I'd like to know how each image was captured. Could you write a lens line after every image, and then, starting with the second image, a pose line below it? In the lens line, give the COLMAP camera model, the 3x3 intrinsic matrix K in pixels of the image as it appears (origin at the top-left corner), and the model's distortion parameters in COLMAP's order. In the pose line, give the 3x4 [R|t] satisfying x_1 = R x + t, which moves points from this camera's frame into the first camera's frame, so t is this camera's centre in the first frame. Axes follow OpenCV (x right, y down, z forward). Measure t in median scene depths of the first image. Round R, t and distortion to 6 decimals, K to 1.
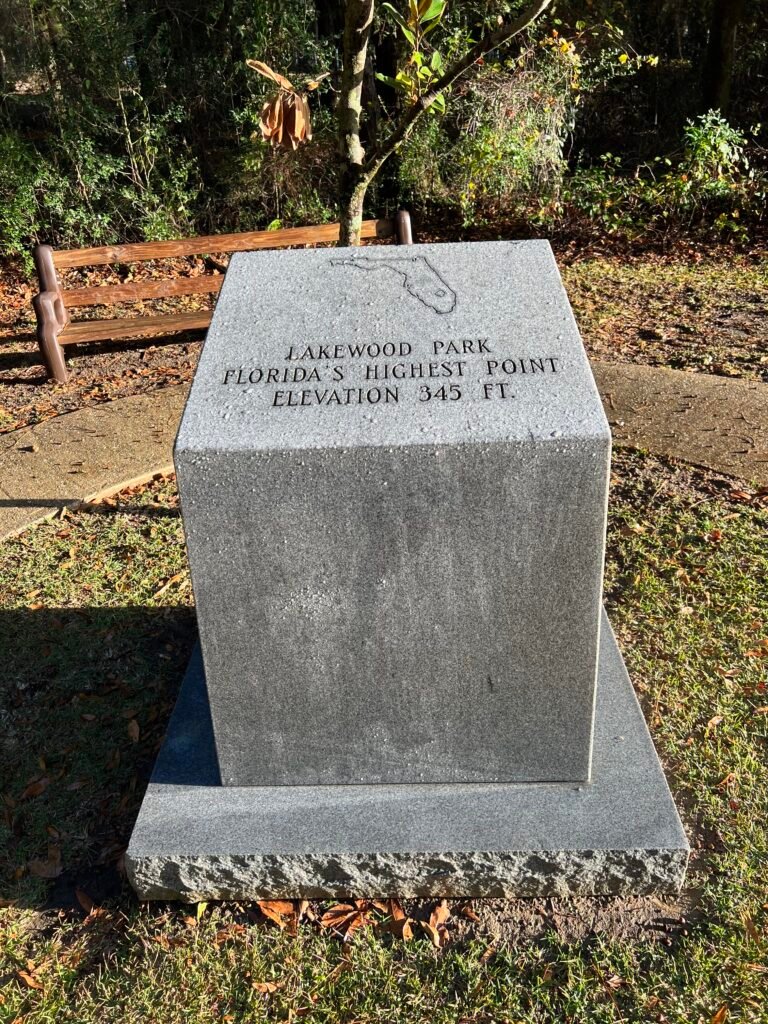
lens RADIAL K [[777.7, 0, 384.6], [0, 777.7, 513.1], [0, 0, 1]] dist [0.011223, 0.001489]
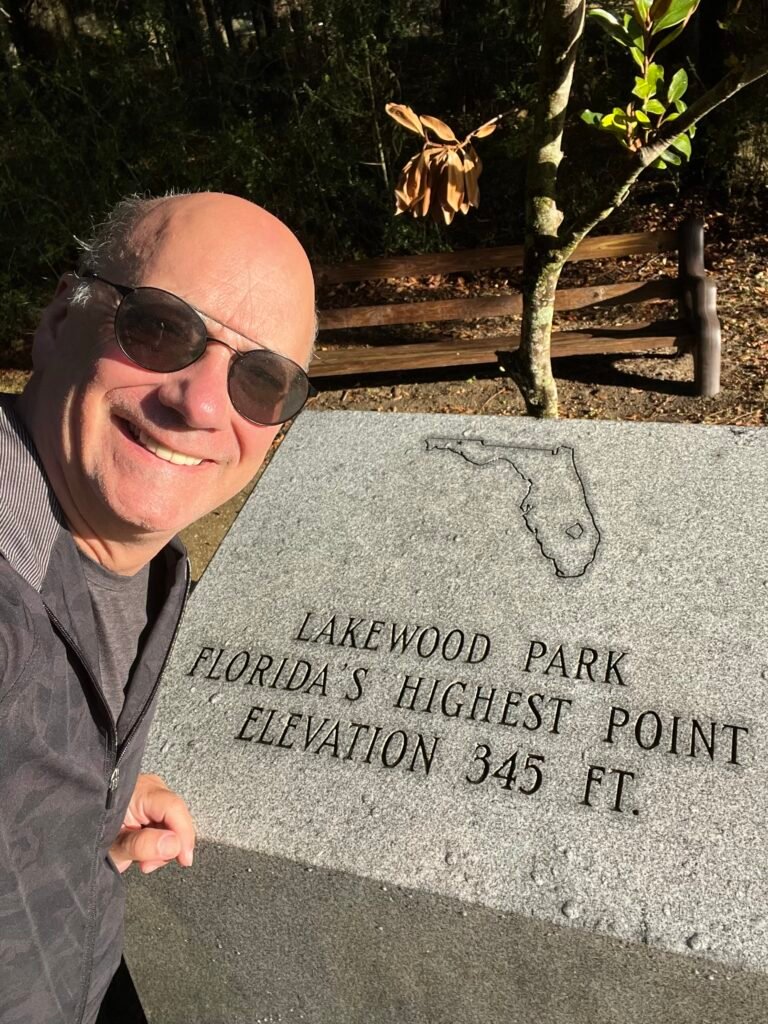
lens RADIAL K [[892.6, 0, 382.7], [0, 892.6, 508.0], [0, 0, 1]] dist [0.061653, -0.022538]
pose [[0.940883, 0.106902, -0.321419, 0.165113], [-0.108040, 0.994043, 0.014352, -0.320538], [0.321039, 0.021223, 0.946828, 0.330400]]
